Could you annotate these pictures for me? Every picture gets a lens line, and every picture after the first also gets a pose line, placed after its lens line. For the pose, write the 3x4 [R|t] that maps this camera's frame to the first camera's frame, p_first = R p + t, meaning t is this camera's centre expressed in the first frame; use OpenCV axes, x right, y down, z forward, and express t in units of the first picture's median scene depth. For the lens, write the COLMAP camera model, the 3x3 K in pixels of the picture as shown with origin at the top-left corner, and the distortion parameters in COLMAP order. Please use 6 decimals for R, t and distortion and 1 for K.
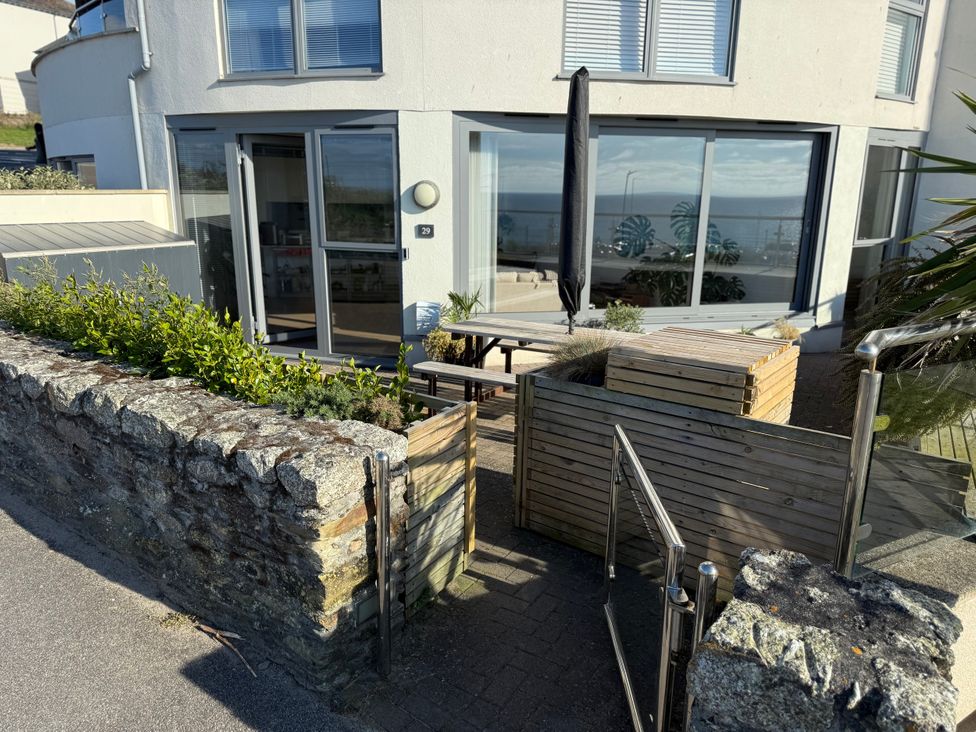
lens RADIAL K [[702.2, 0, 488.0], [0, 702.2, 366.0], [0, 0, 1]] dist [0.086712, -0.094820]
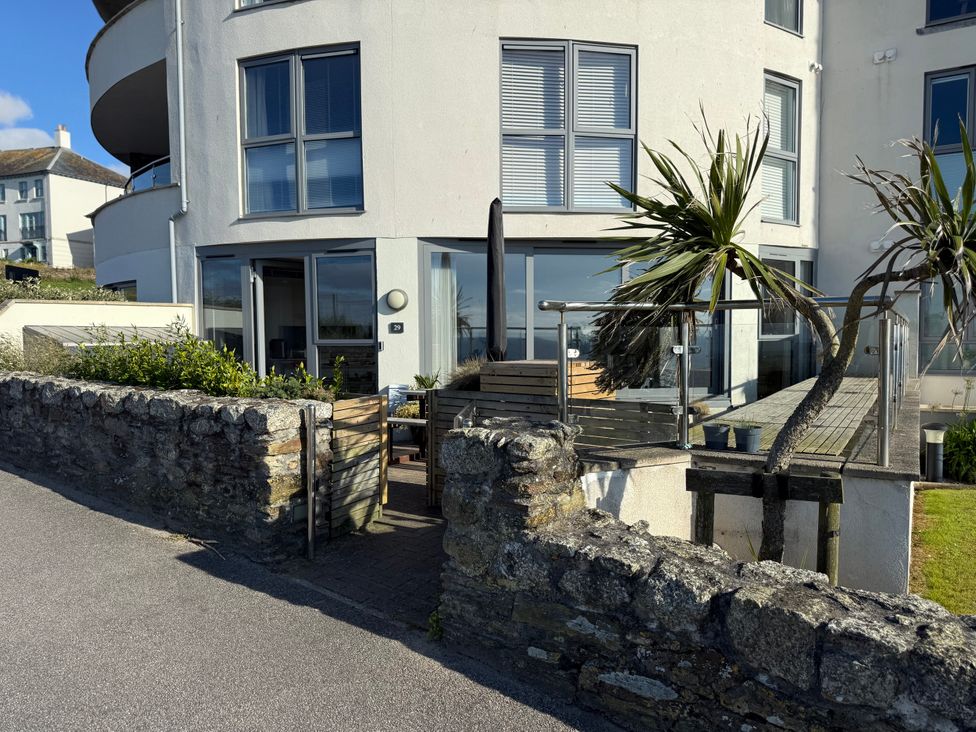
lens RADIAL K [[714.2, 0, 488.0], [0, 714.2, 366.0], [0, 0, 1]] dist [0.144322, -0.220402]
pose [[0.999420, -0.017488, -0.029210, 0.224870], [0.011135, 0.978706, -0.204965, 0.280946], [0.032172, 0.204521, 0.978333, -0.456740]]
